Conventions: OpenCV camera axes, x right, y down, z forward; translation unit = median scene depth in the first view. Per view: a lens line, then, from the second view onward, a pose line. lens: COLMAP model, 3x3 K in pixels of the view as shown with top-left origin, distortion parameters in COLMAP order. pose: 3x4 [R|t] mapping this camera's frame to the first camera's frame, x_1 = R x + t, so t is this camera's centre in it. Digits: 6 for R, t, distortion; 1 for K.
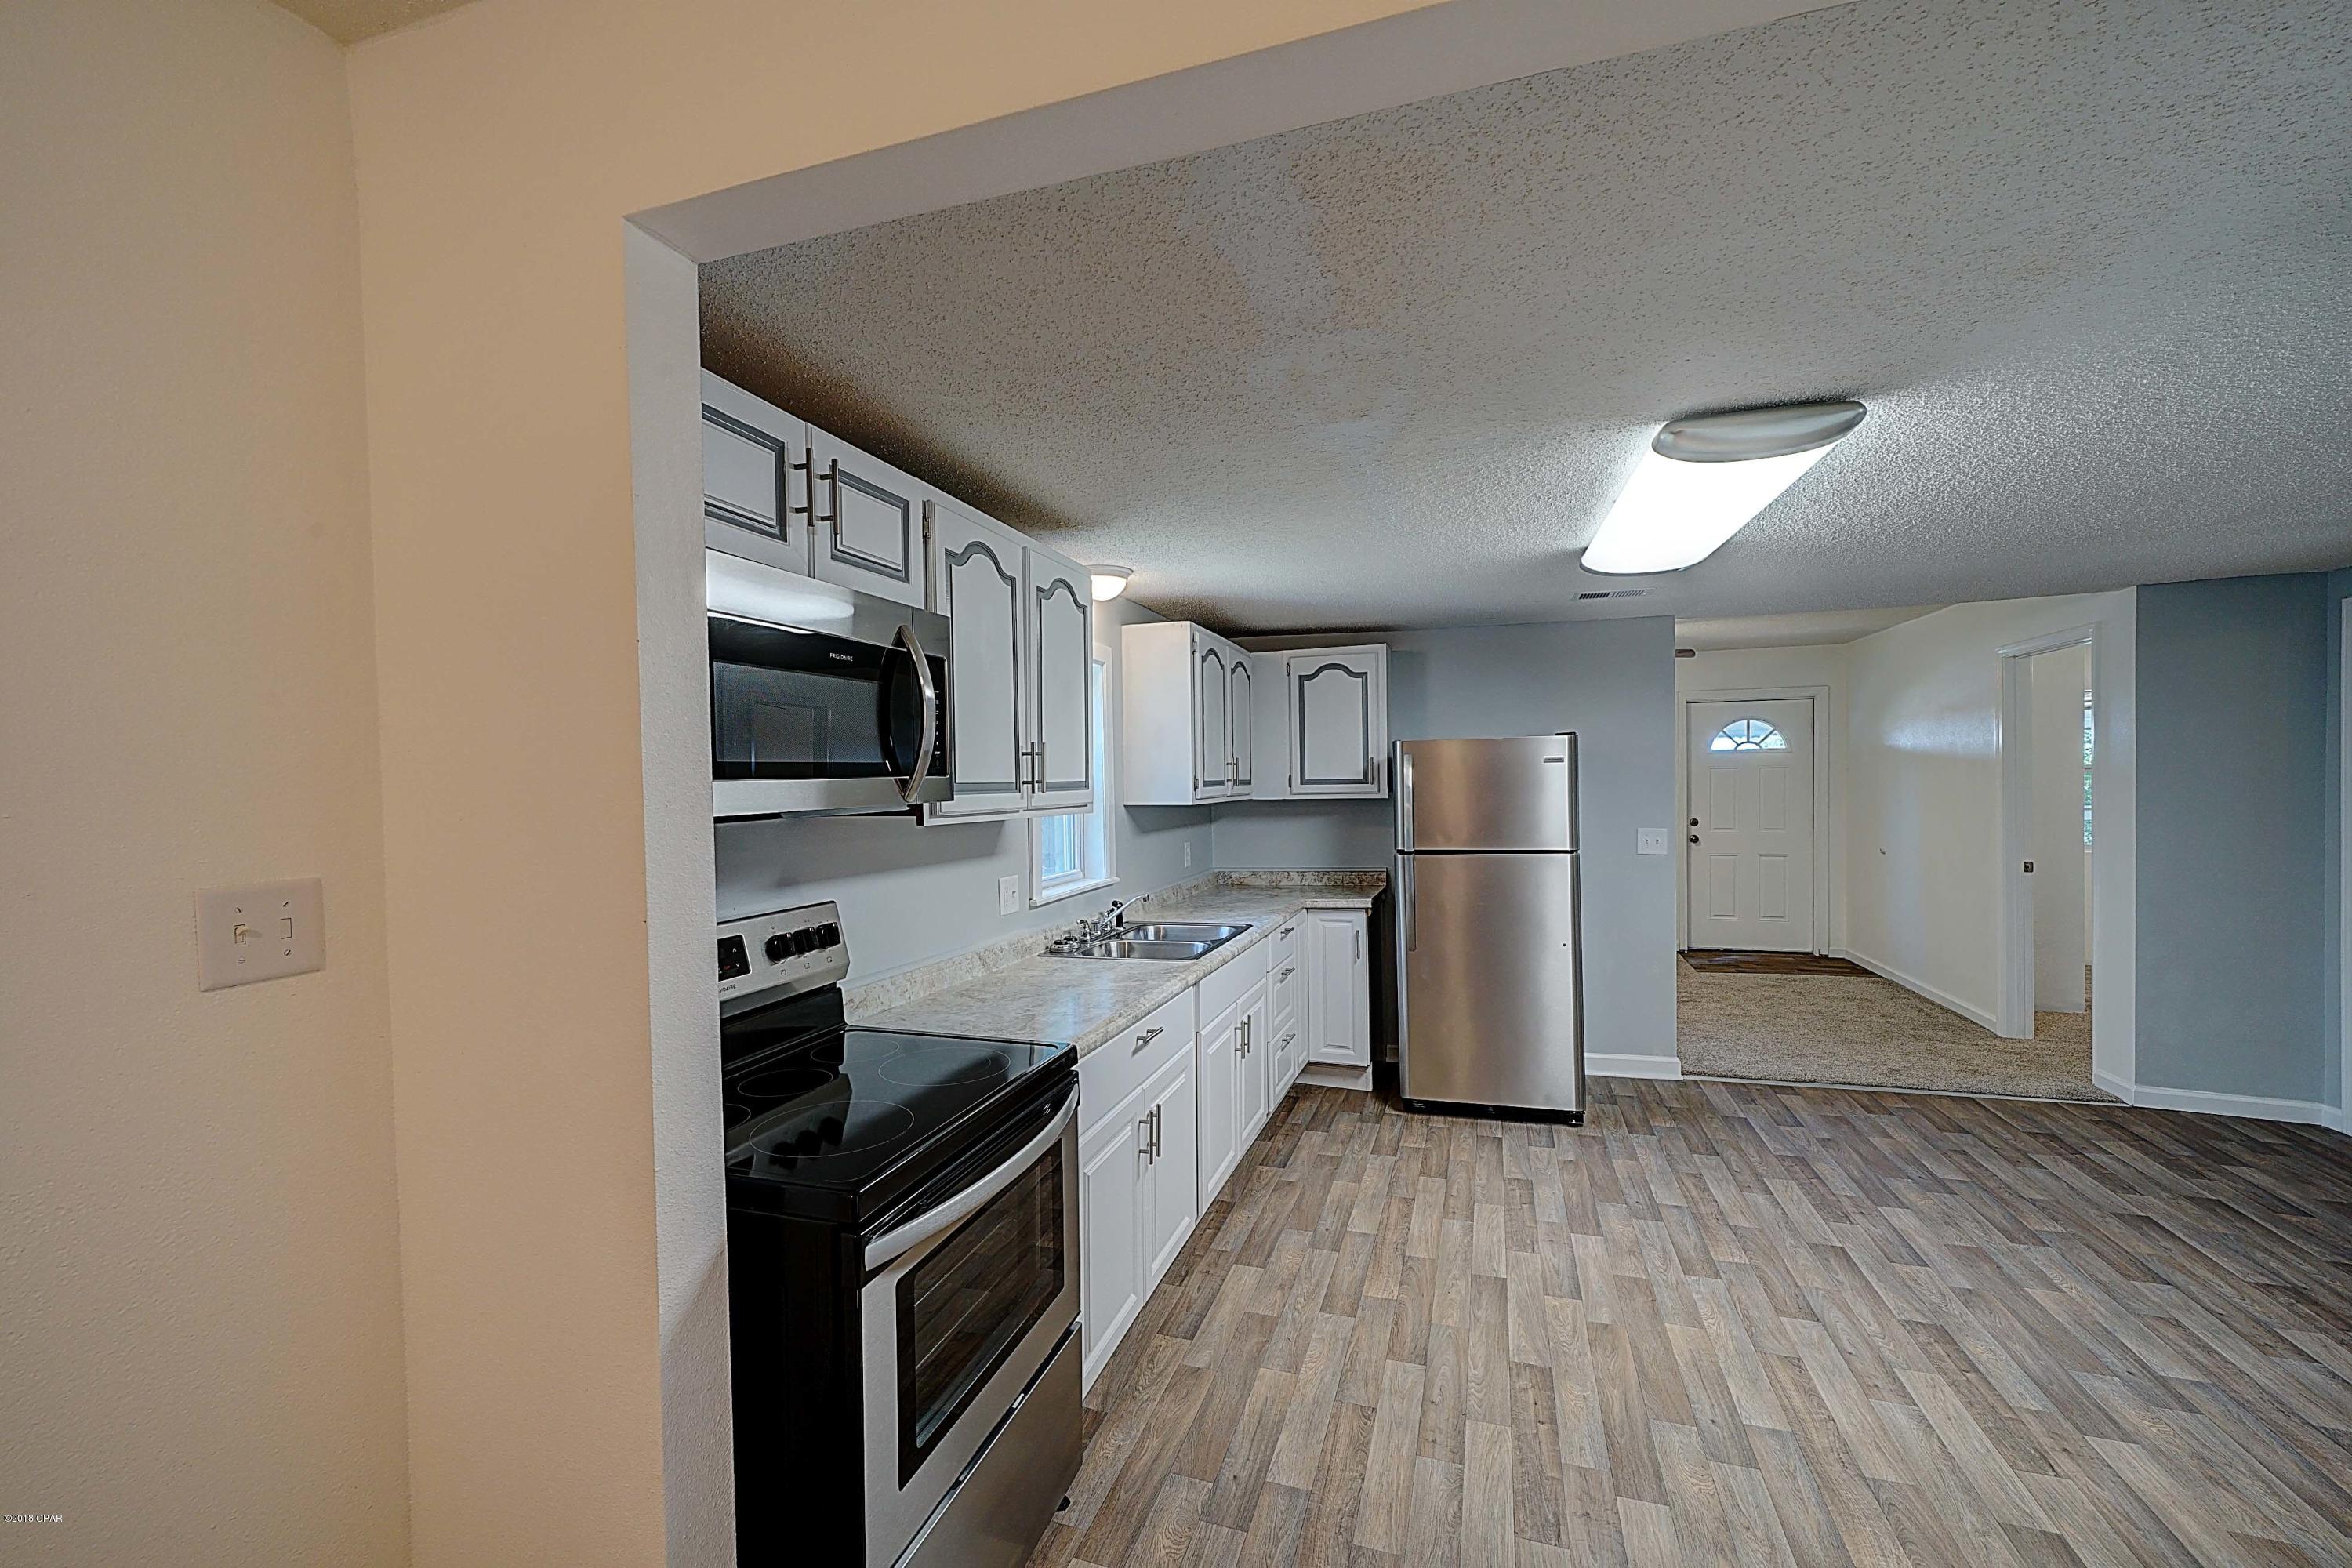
lens RADIAL K [[961.6, 0, 1164.3], [0, 961.6, 793.1], [0, 0, 1]] dist [-0.000943, 0.000639]
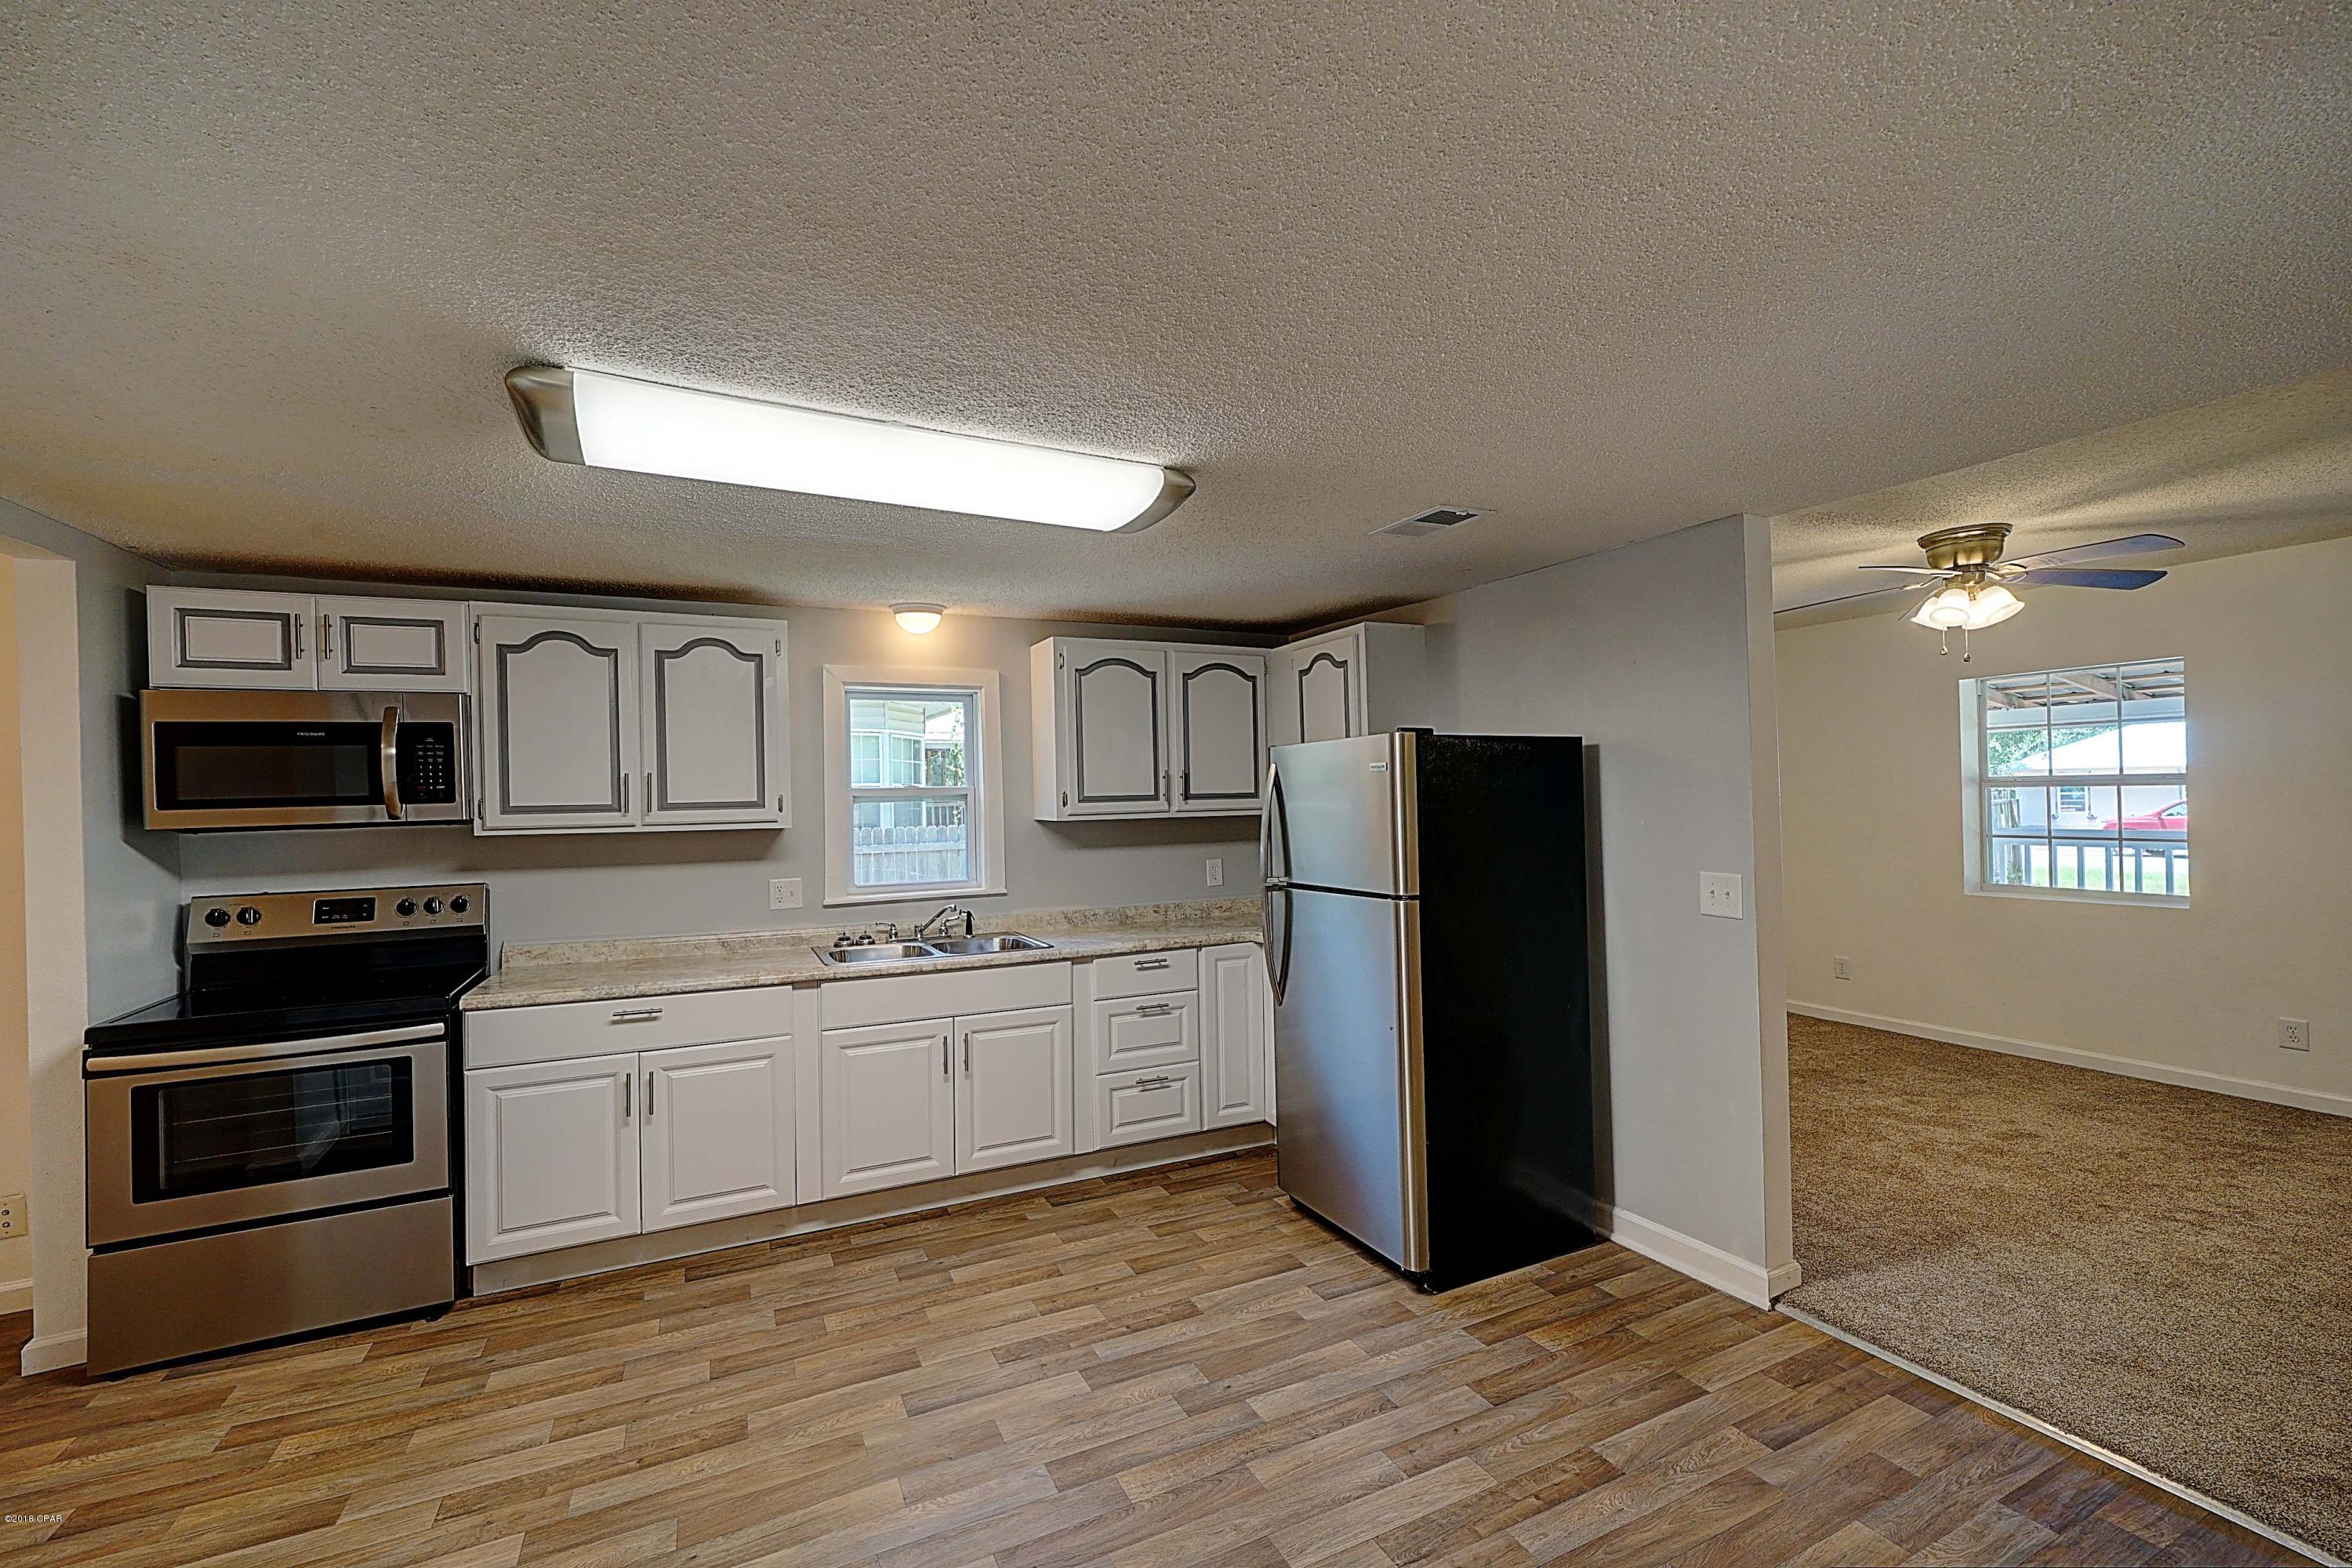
lens RADIAL K [[961.6, 0, 1164.3], [0, 961.6, 793.1], [0, 0, 1]] dist [-0.000943, 0.000639]
pose [[0.696574, 0.000163, -0.717485, 0.969052], [0.000027, 1.000000, 0.000253, -0.019950], [0.717485, -0.000196, 0.696574, 0.459779]]
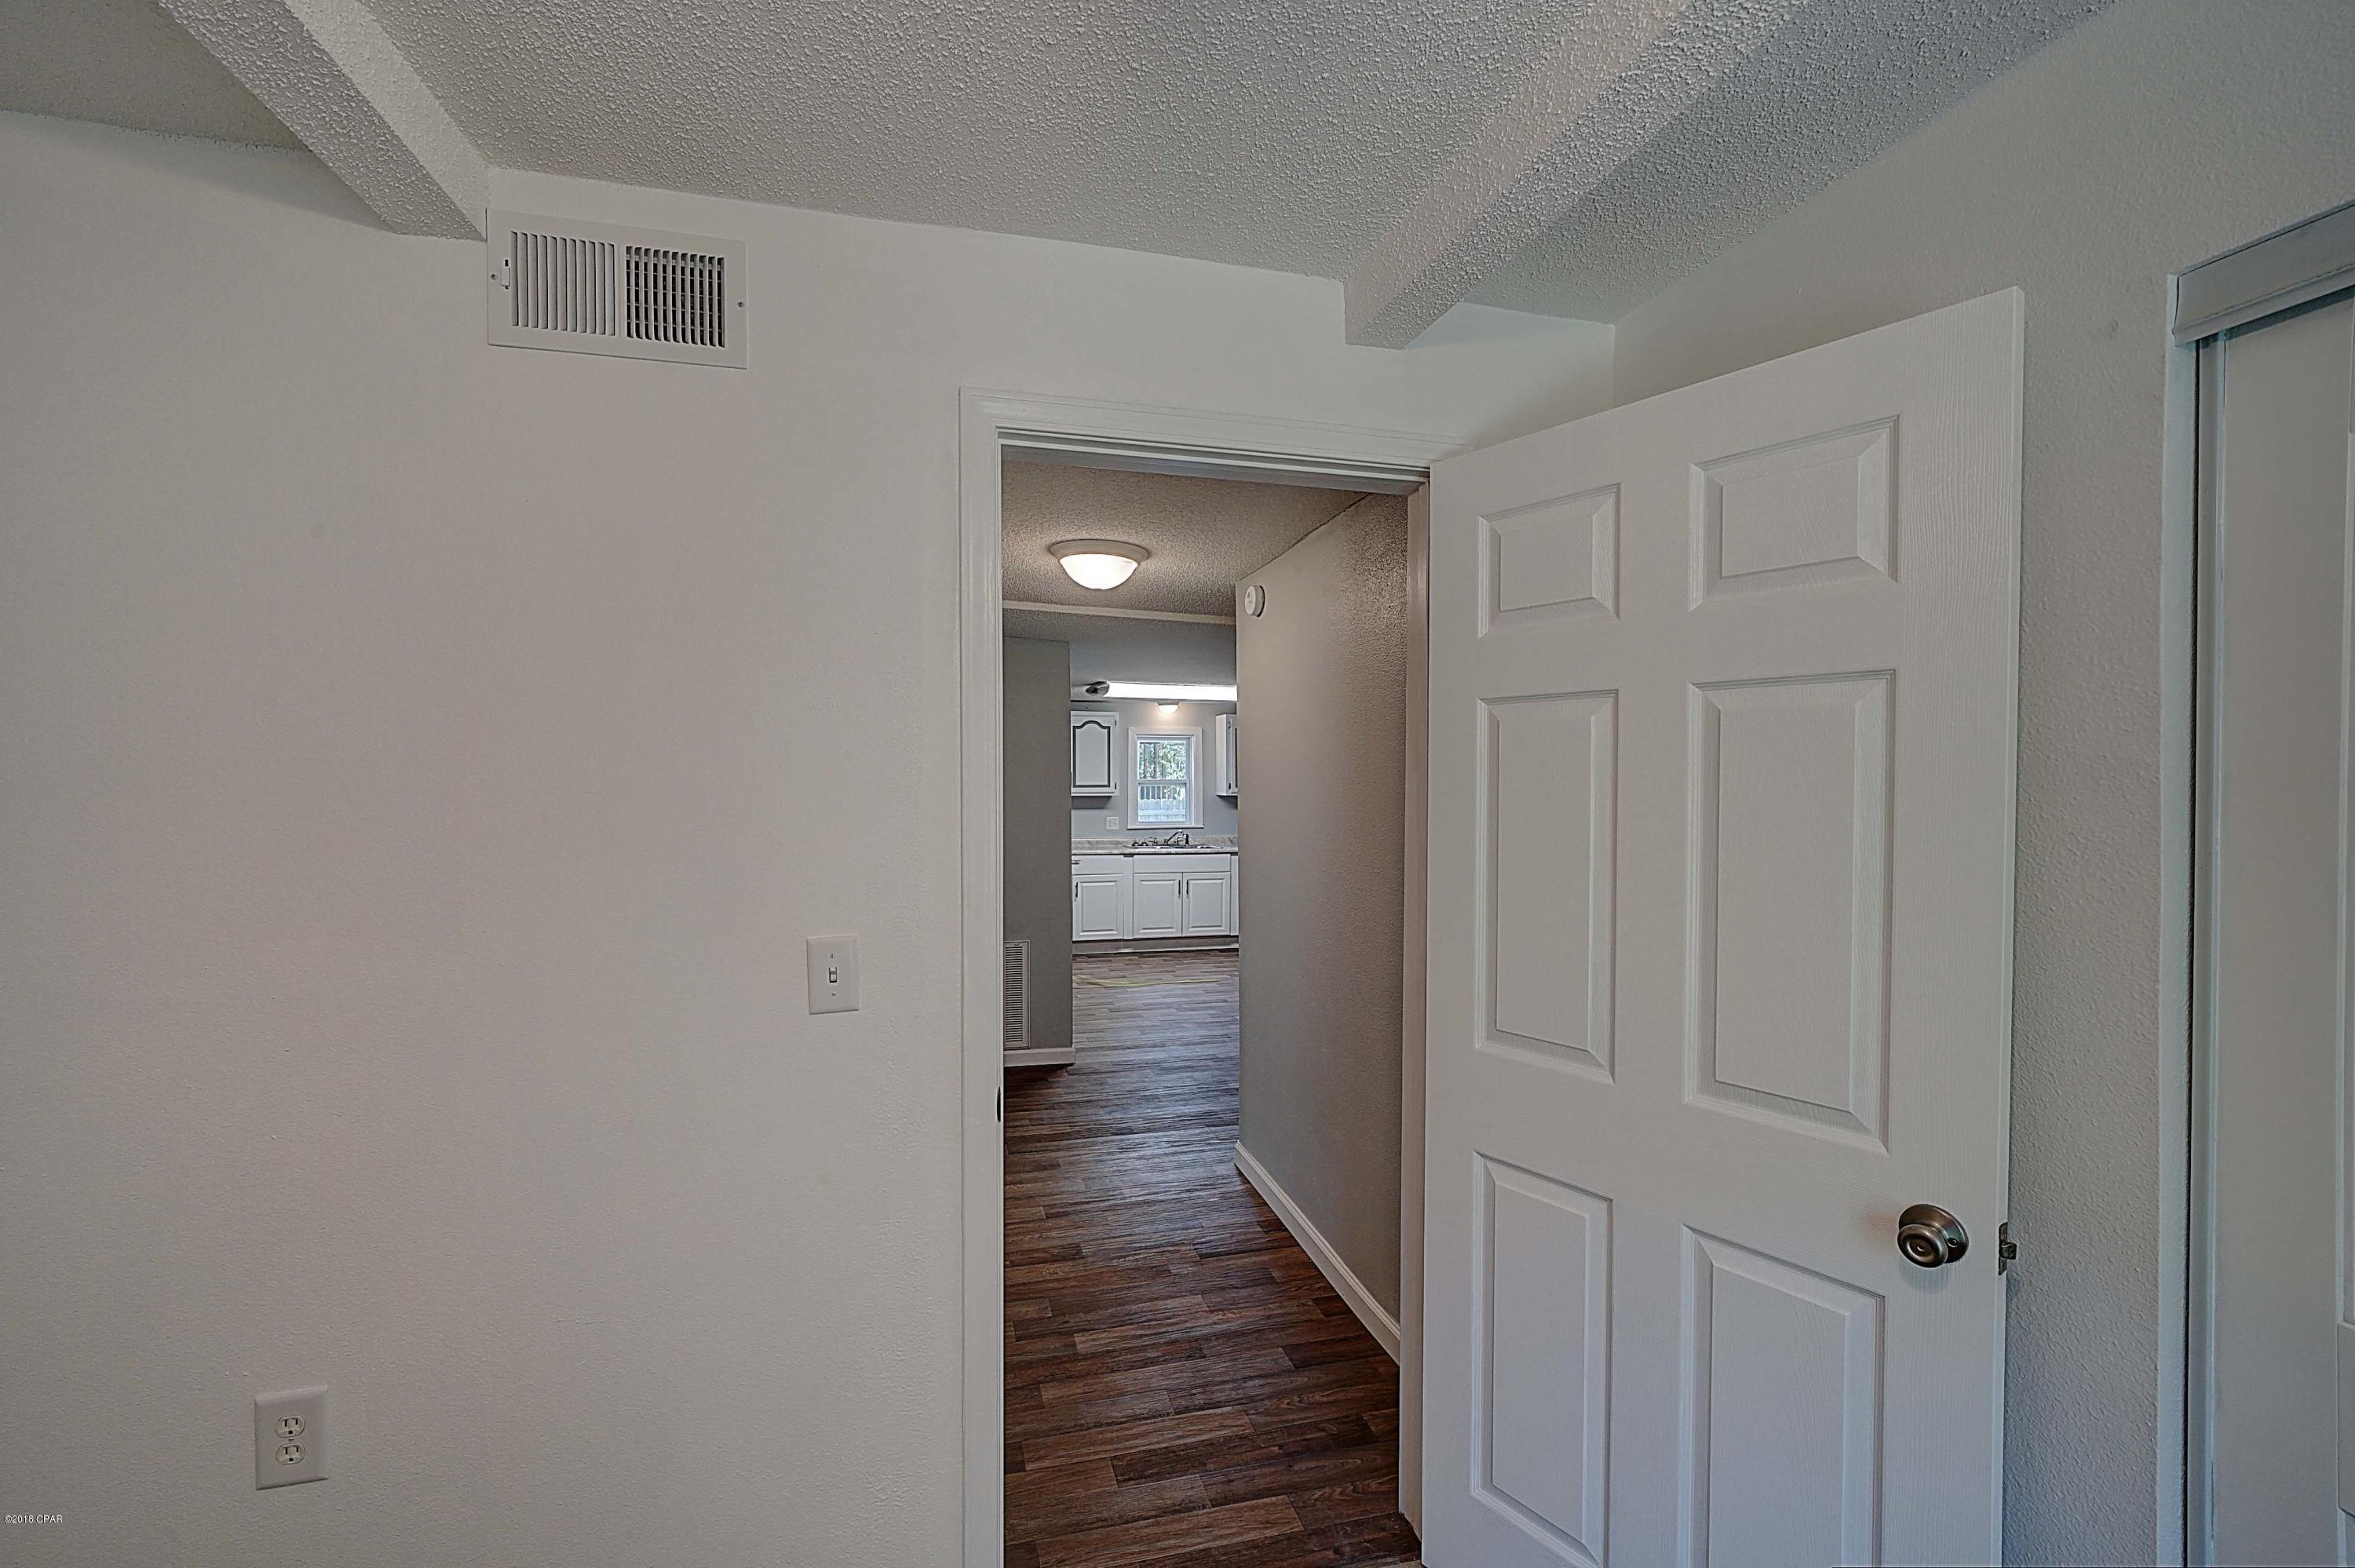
lens RADIAL K [[996.5, 0, 1177.5], [0, 996.5, 784.0], [0, 0, 1]] dist [0.001484, 0.000307]
pose [[0.556819, 0.019853, -0.830397, 2.267568], [-0.018862, 0.999759, 0.011254, -0.046640], [0.830420, 0.009396, 0.557059, -0.477580]]
